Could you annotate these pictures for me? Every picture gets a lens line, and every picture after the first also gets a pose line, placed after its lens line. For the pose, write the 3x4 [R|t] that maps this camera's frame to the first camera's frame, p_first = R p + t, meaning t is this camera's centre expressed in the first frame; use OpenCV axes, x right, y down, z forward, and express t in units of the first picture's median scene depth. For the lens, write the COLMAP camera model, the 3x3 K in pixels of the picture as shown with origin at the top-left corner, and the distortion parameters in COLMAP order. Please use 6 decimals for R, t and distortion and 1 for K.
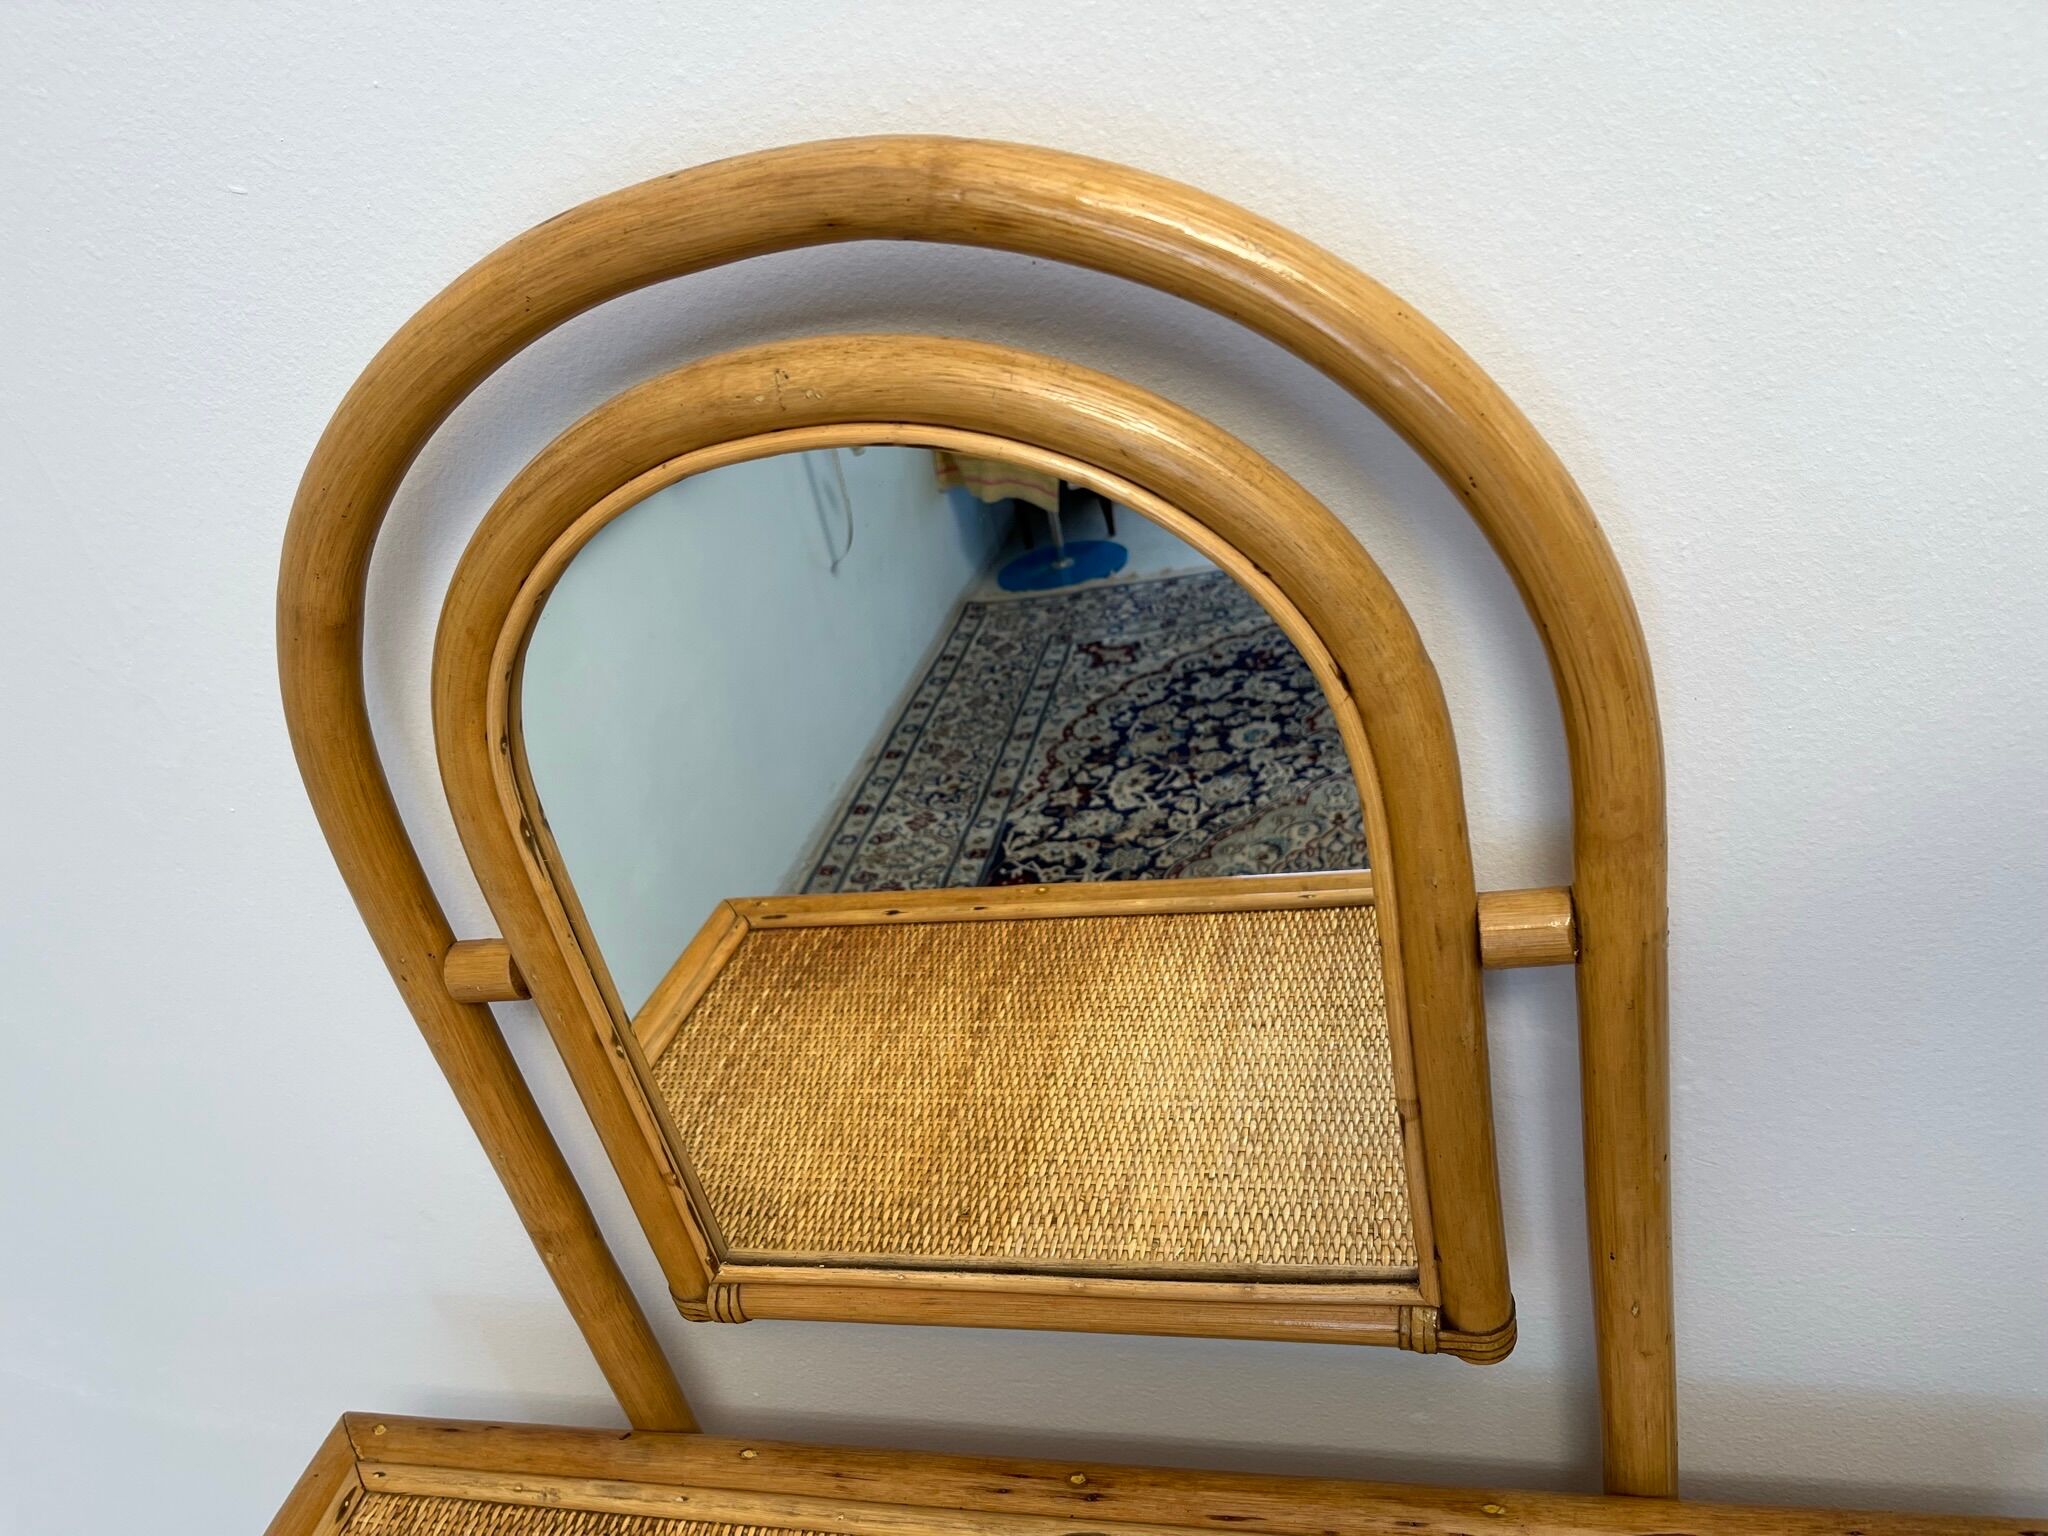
lens RADIAL K [[1557.8, 0, 1007.3], [0, 1557.8, 800.6], [0, 0, 1]] dist [0.042169, -0.031397]
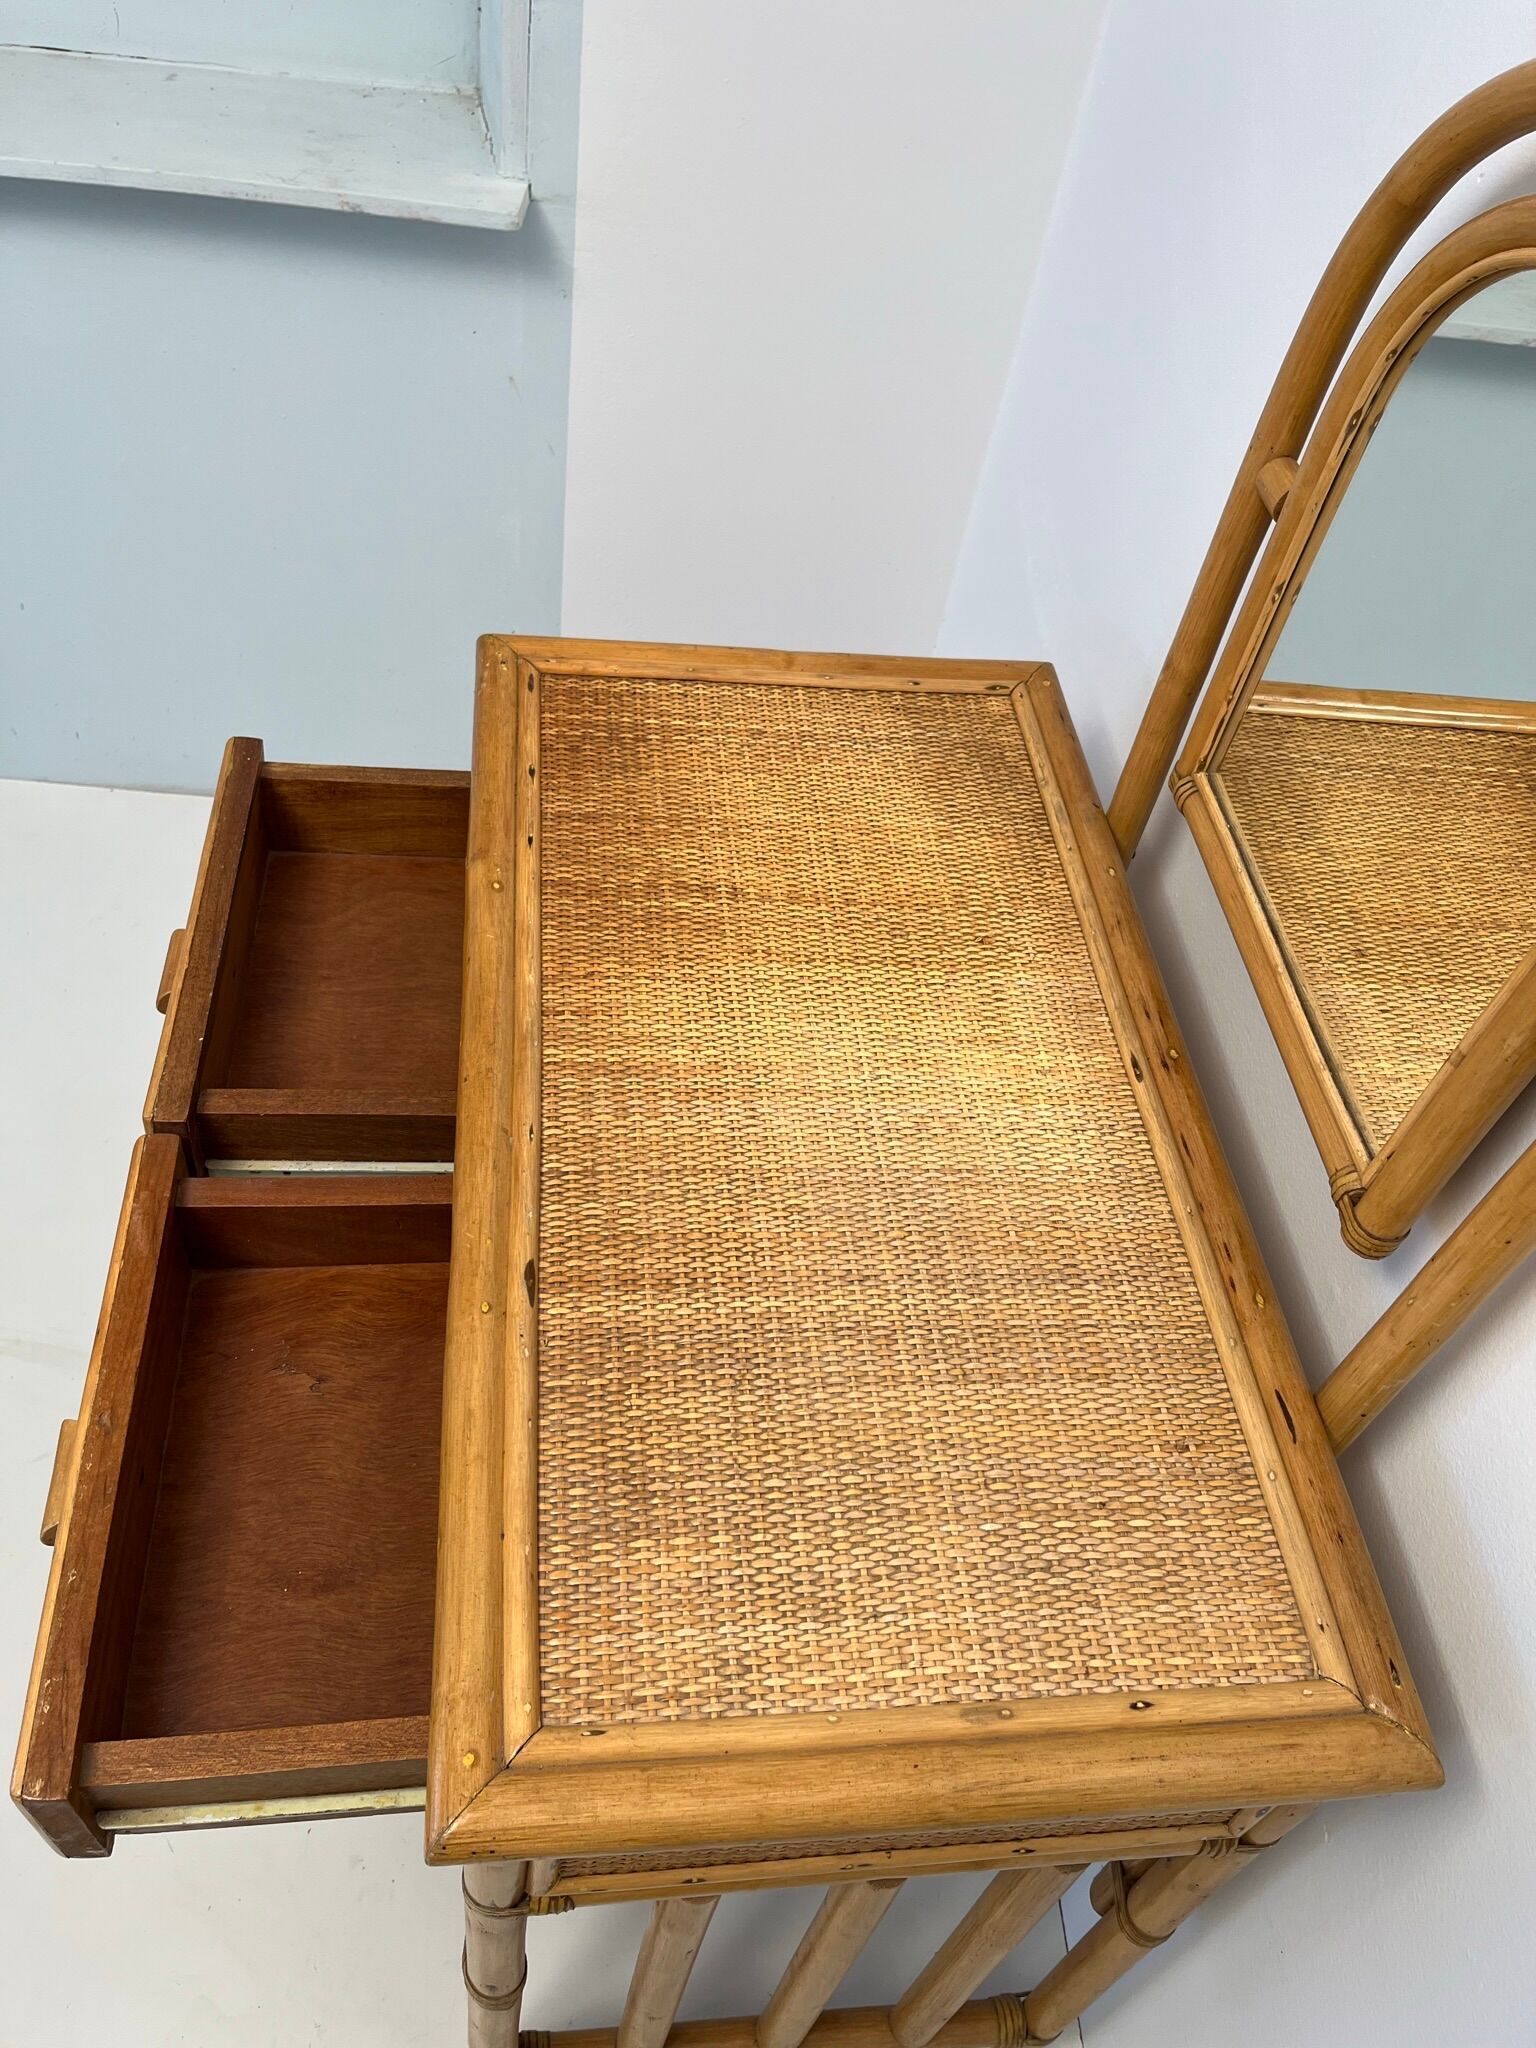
lens RADIAL K [[1557.8, 0, 779.0], [0, 1557.8, 1006.9], [0, 0, 1]] dist [0.042169, -0.031397]
pose [[0.294798, 0.857316, -0.422024, 0.472027], [-0.639487, 0.505175, 0.579529, -0.162091], [0.710035, 0.099035, 0.697167, -0.215667]]
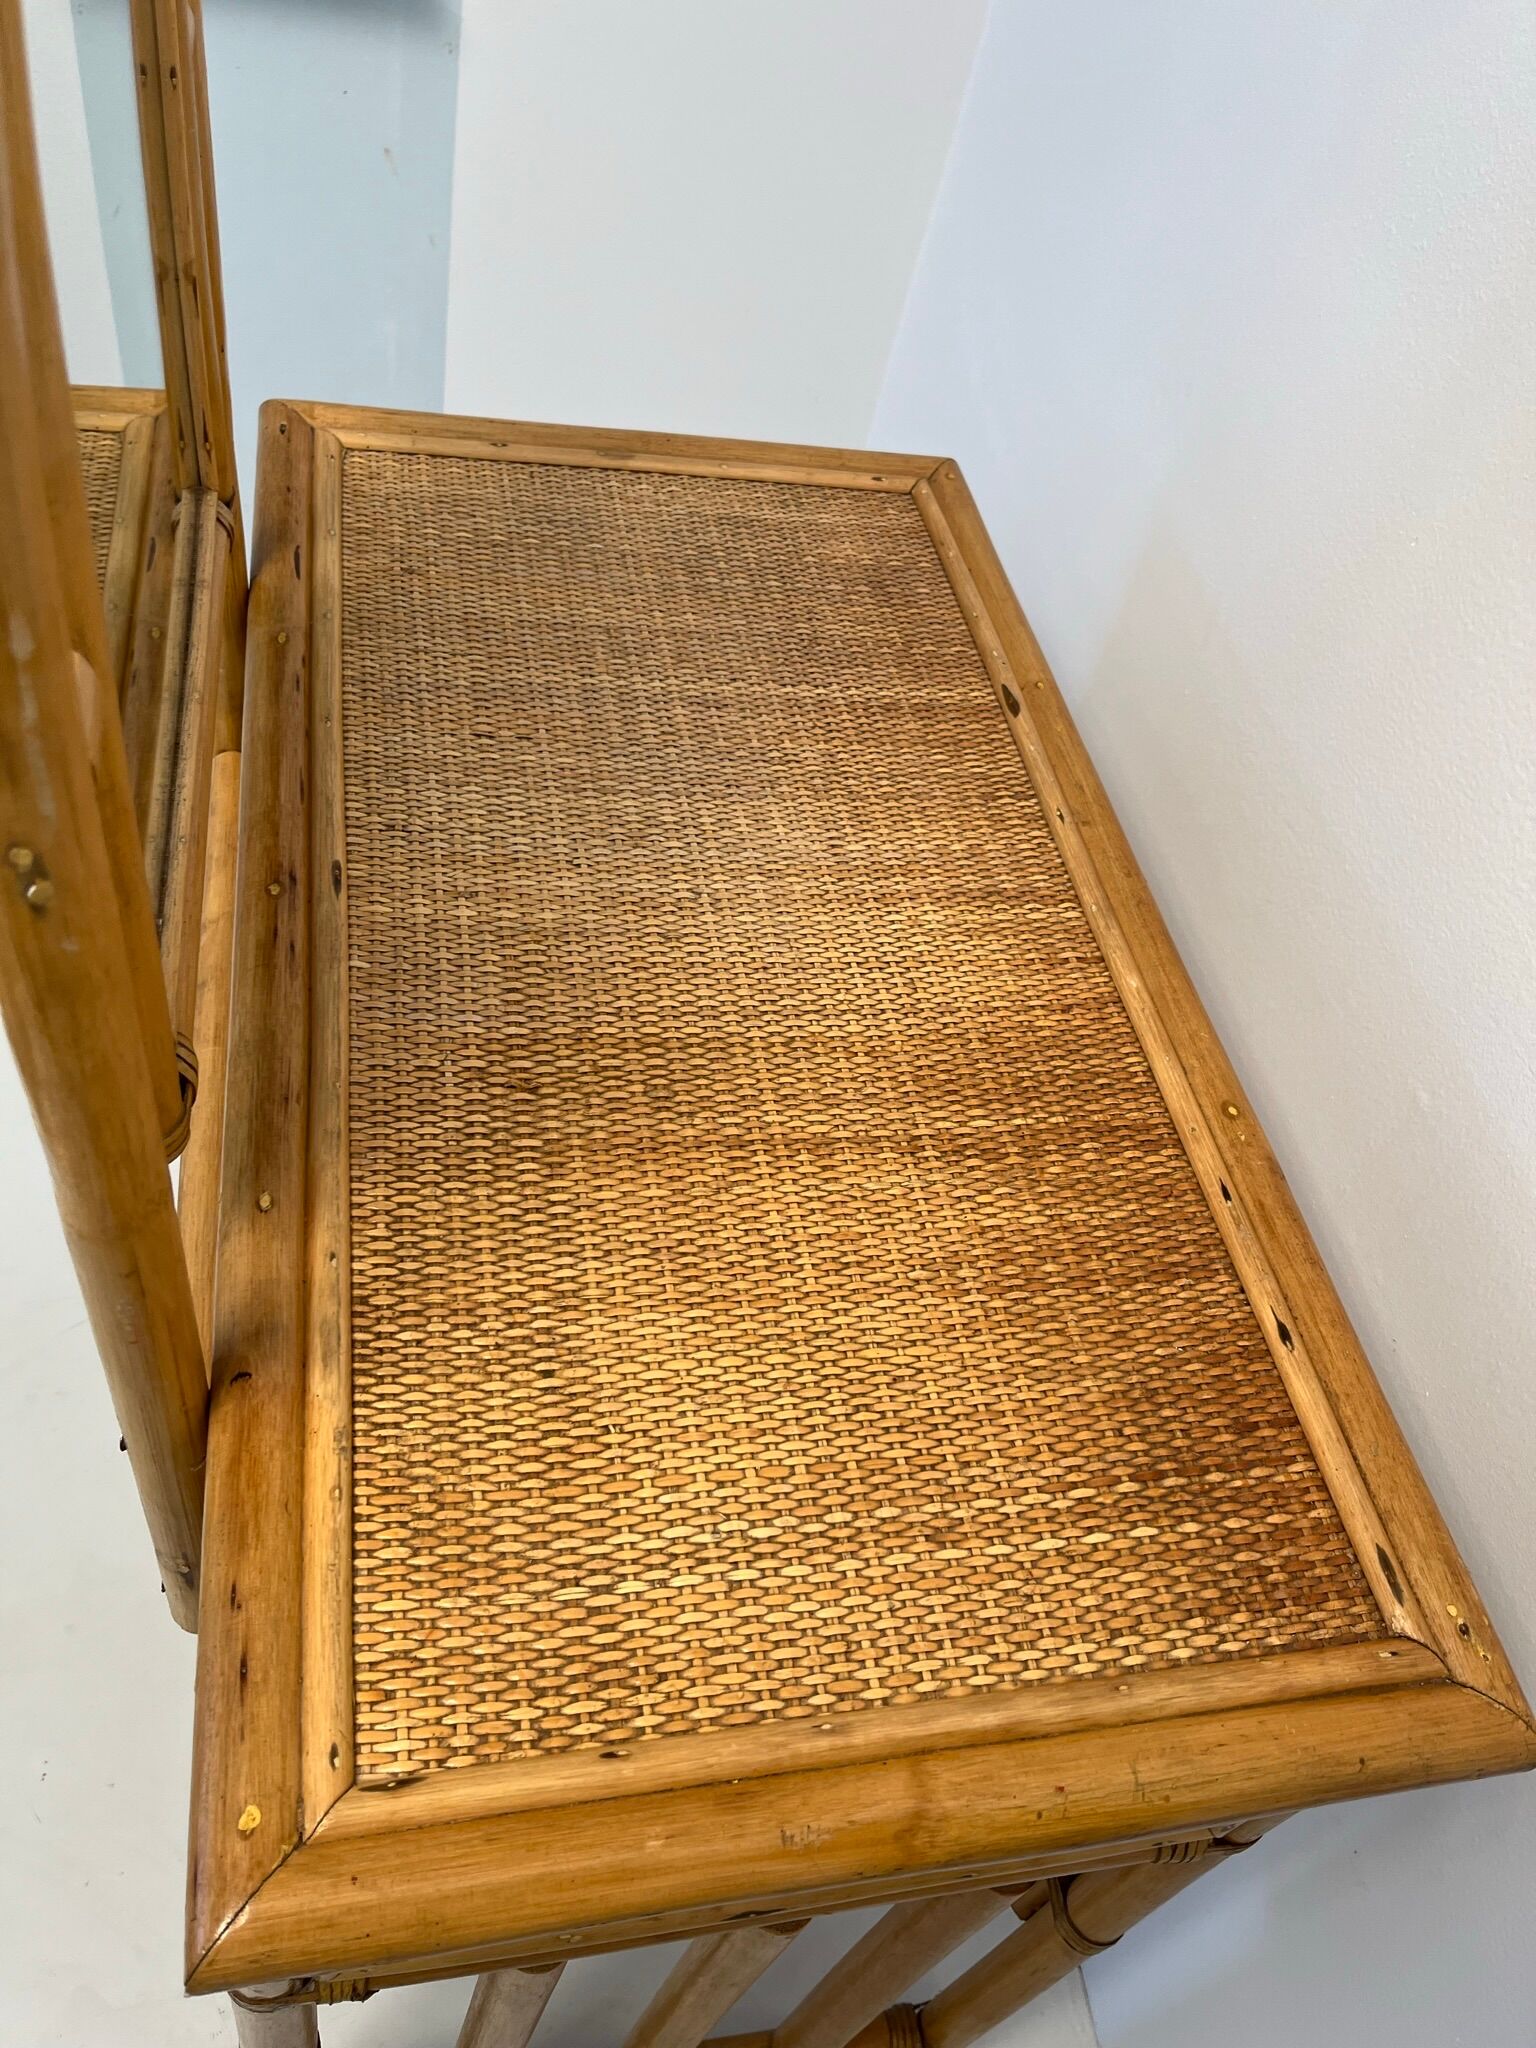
lens RADIAL K [[1557.8, 0, 768.8], [0, 1557.8, 1034.7], [0, 0, 1]] dist [0.042169, -0.031397]
pose [[-0.436355, -0.586707, 0.682180, -0.776030], [0.349002, 0.588449, 0.729332, -0.112396], [-0.829332, 0.556330, -0.052011, 0.810053]]
